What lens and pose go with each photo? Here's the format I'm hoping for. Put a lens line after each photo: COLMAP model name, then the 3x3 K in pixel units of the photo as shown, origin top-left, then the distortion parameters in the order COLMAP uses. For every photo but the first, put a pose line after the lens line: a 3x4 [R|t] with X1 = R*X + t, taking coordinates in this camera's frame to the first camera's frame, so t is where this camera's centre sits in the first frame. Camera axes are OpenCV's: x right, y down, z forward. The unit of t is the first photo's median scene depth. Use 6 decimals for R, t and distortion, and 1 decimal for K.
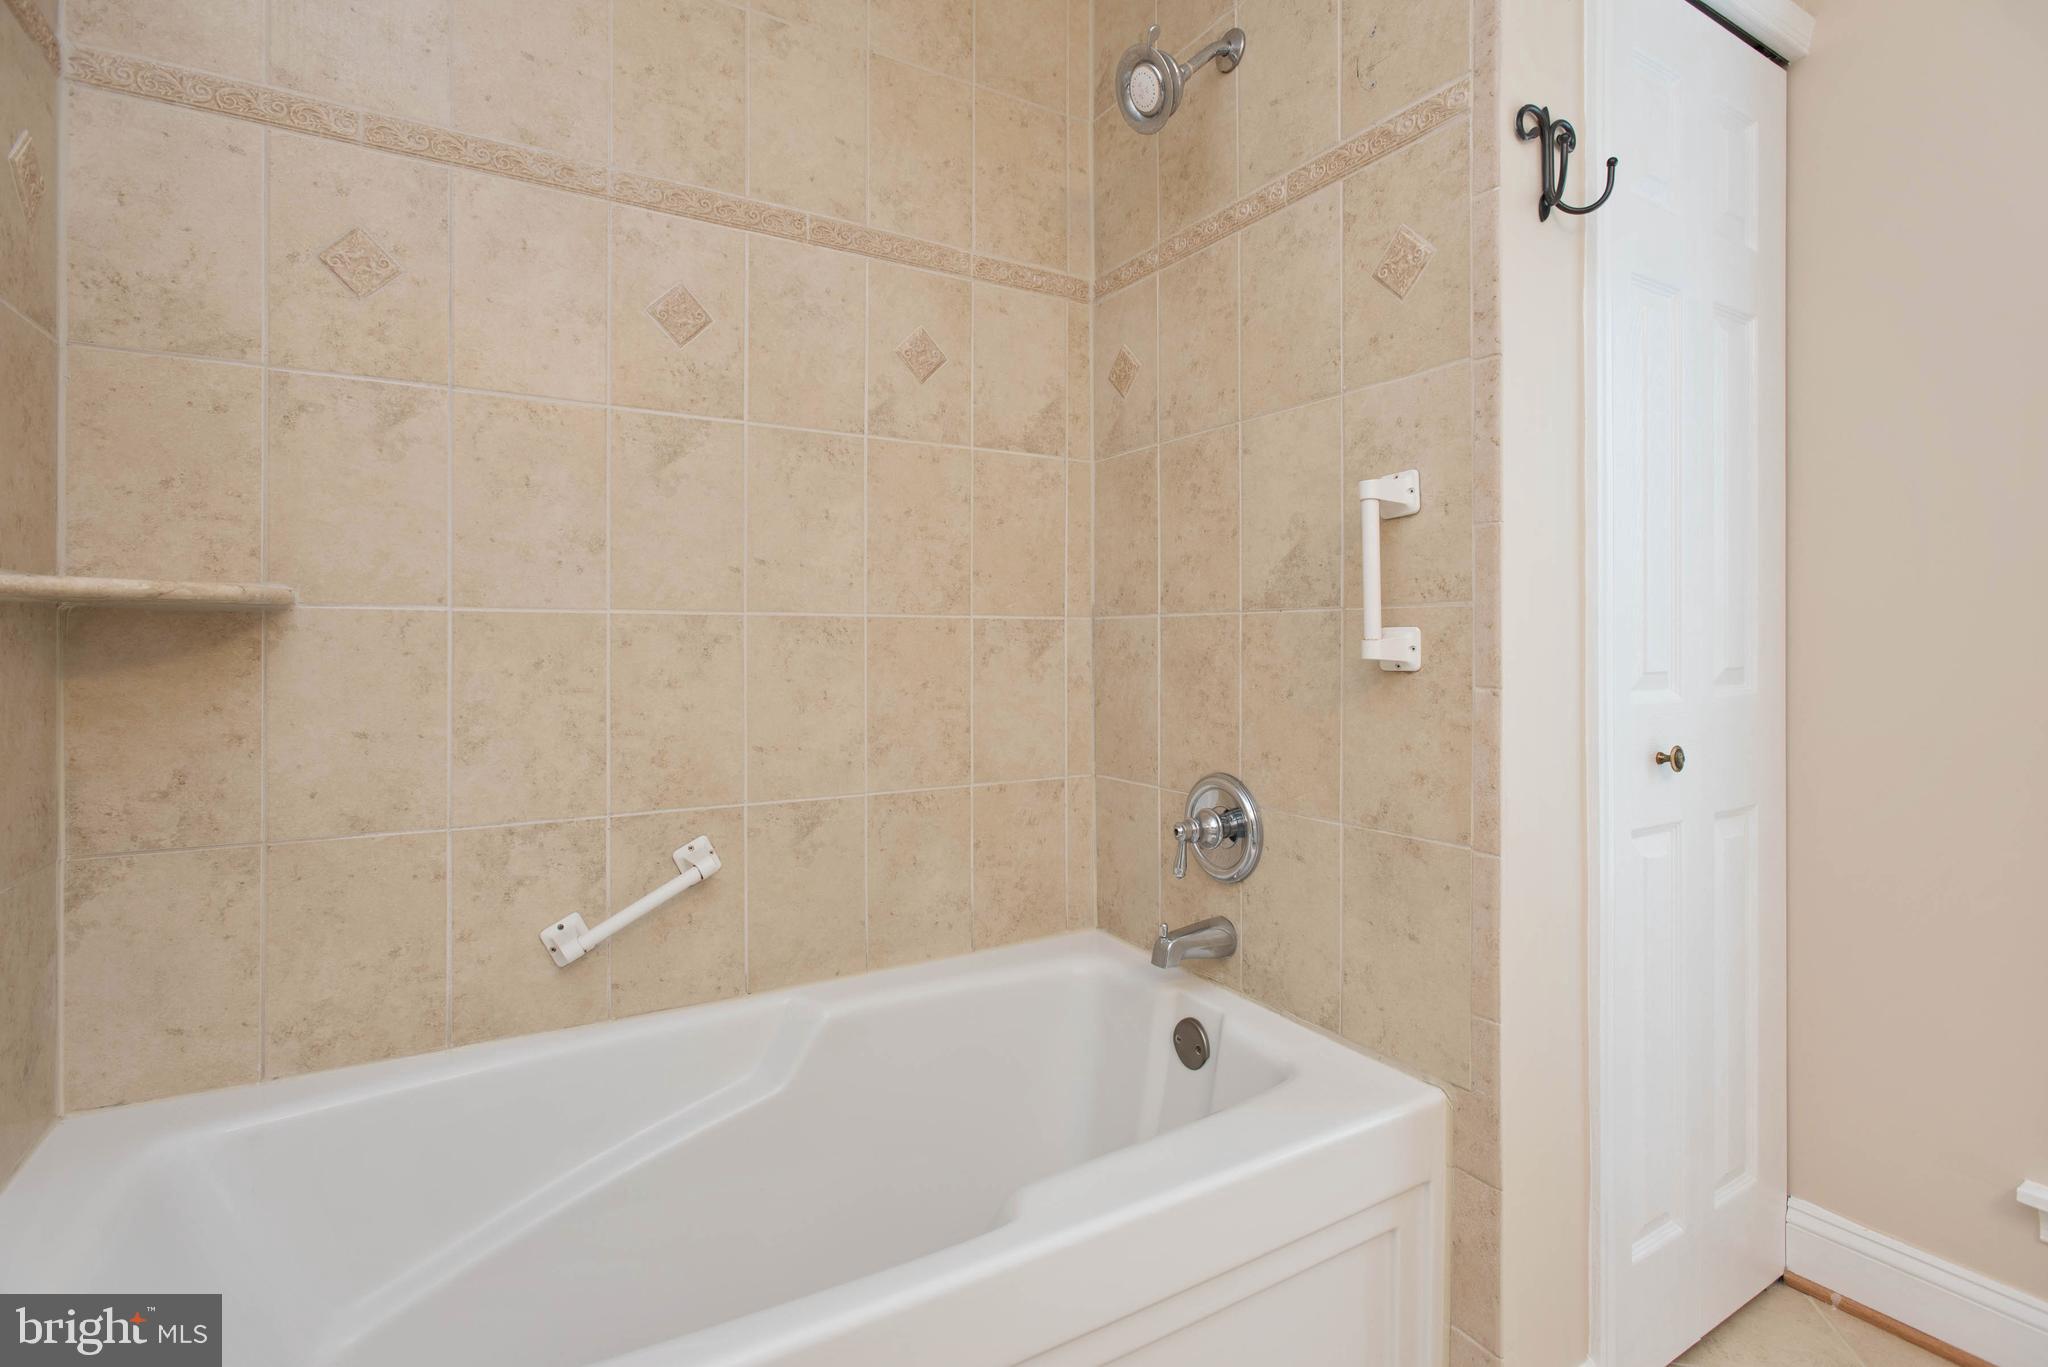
lens RADIAL K [[987.4, 0, 1033.1], [0, 987.4, 638.2], [0, 0, 1]] dist [-0.001226, 0.002164]
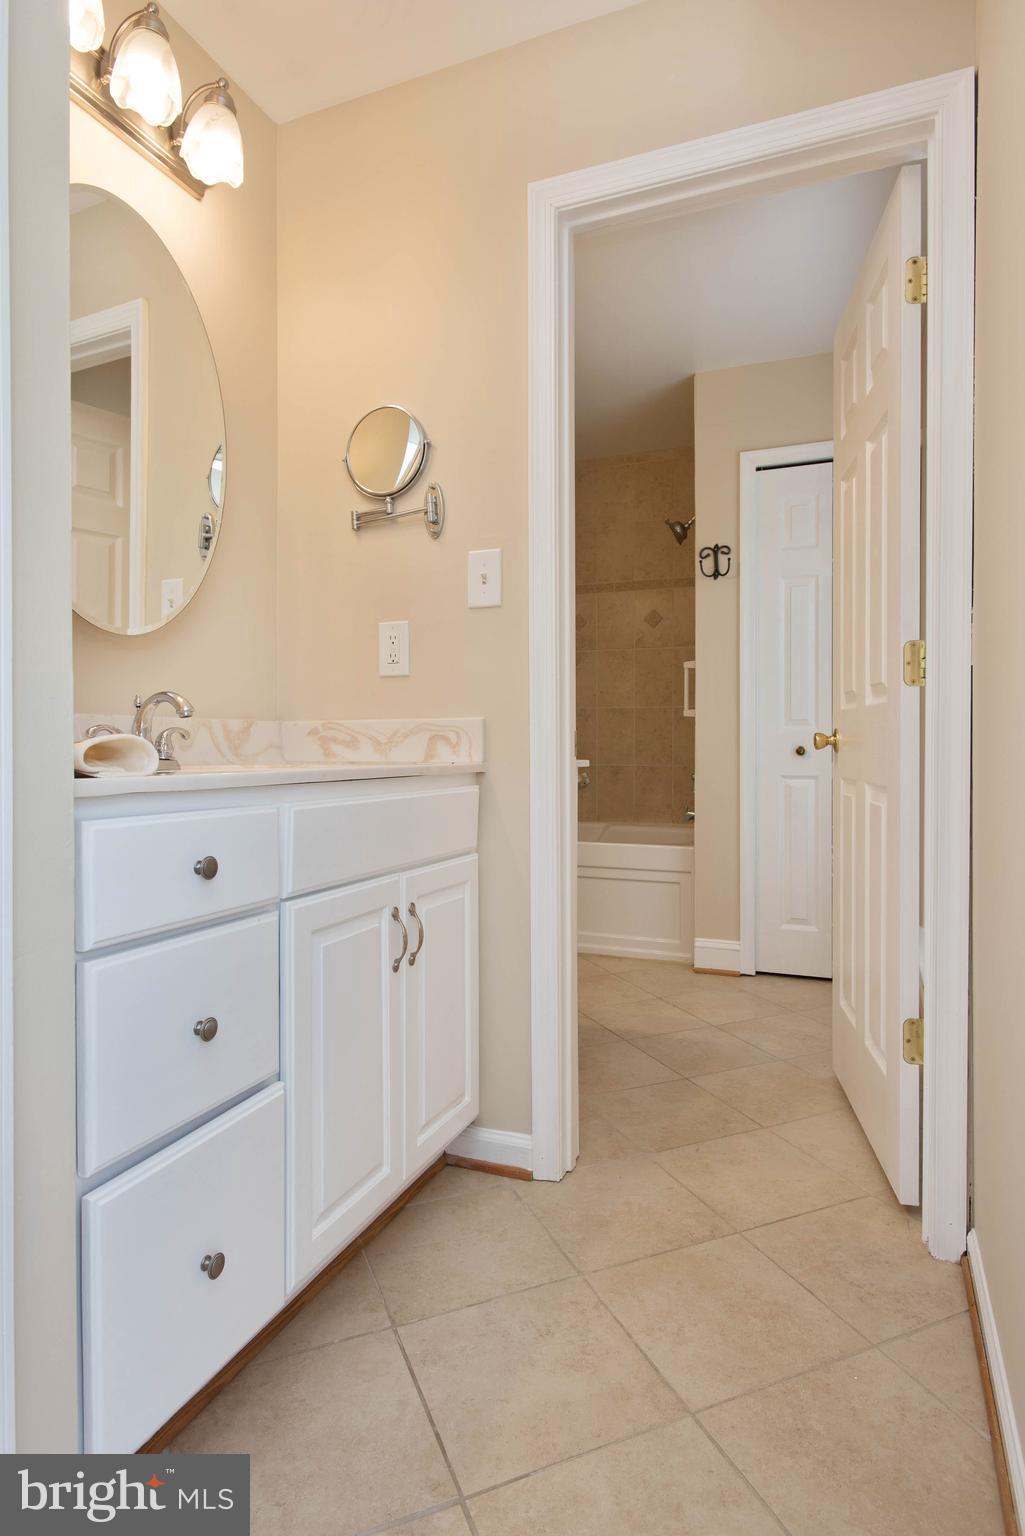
lens RADIAL K [[868.7, 0, 504.6], [0, 868.7, 757.0], [0, 0, 1]] dist [-0.002627, -0.002809]
pose [[0.583246, 0.015961, -0.812139, 2.006815], [0.005649, 0.999703, 0.023704, 0.073005], [0.812276, -0.018413, 0.582983, -1.019271]]
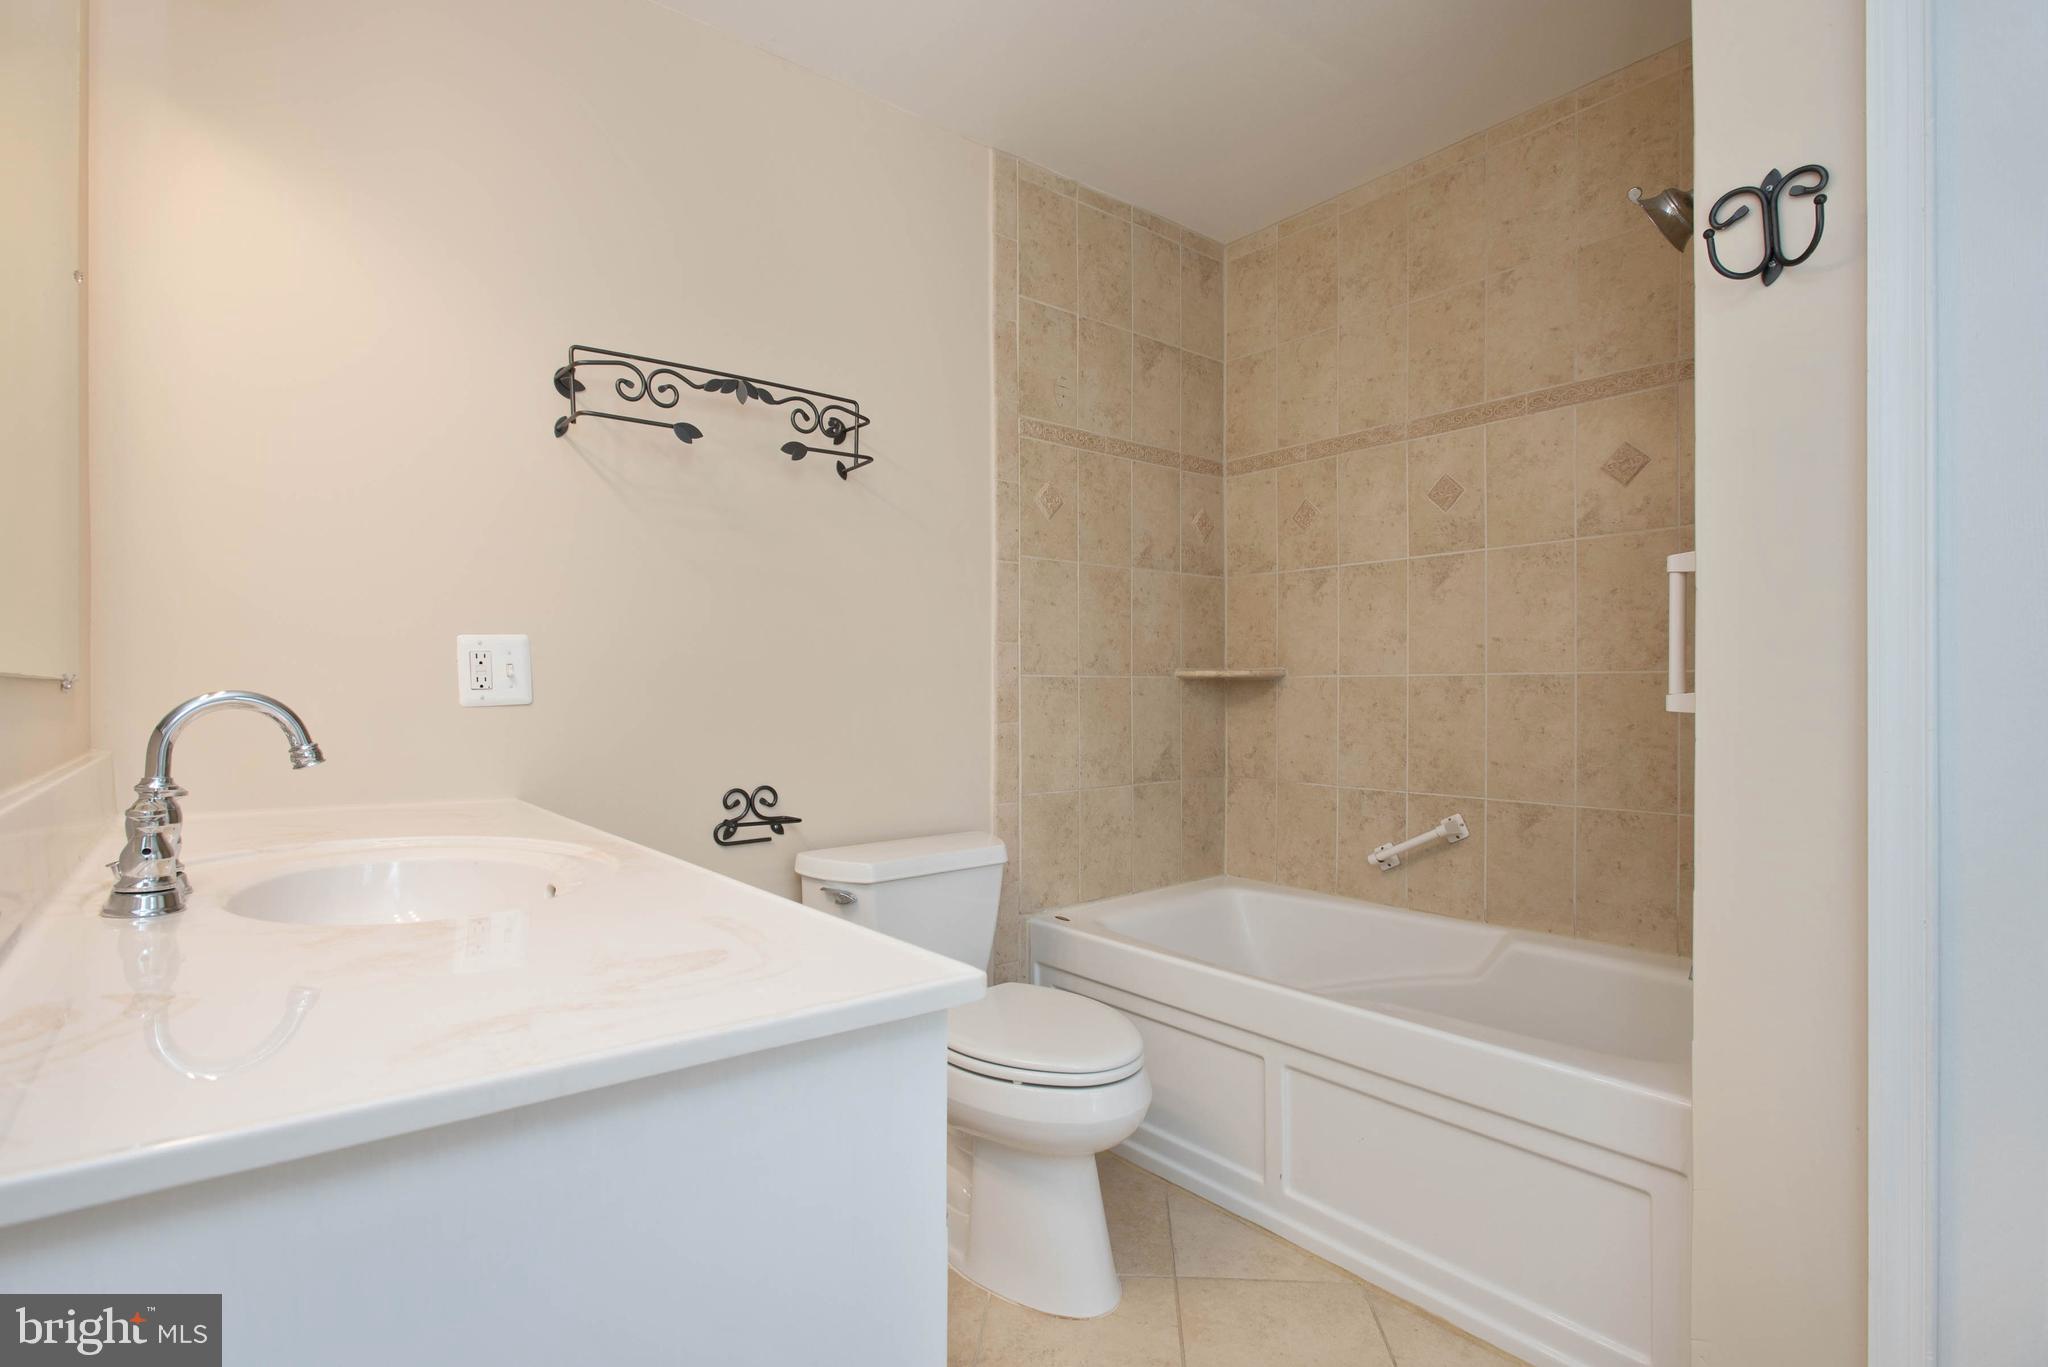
lens RADIAL K [[987.4, 0, 1022.1], [0, 987.4, 698.1], [0, 0, 1]] dist [-0.001226, 0.002164]
pose [[0.148007, 0.006646, -0.988964, 1.166350], [0.007125, 0.999944, 0.007786, -0.005289], [0.988961, -0.008198, 0.147951, 0.064013]]
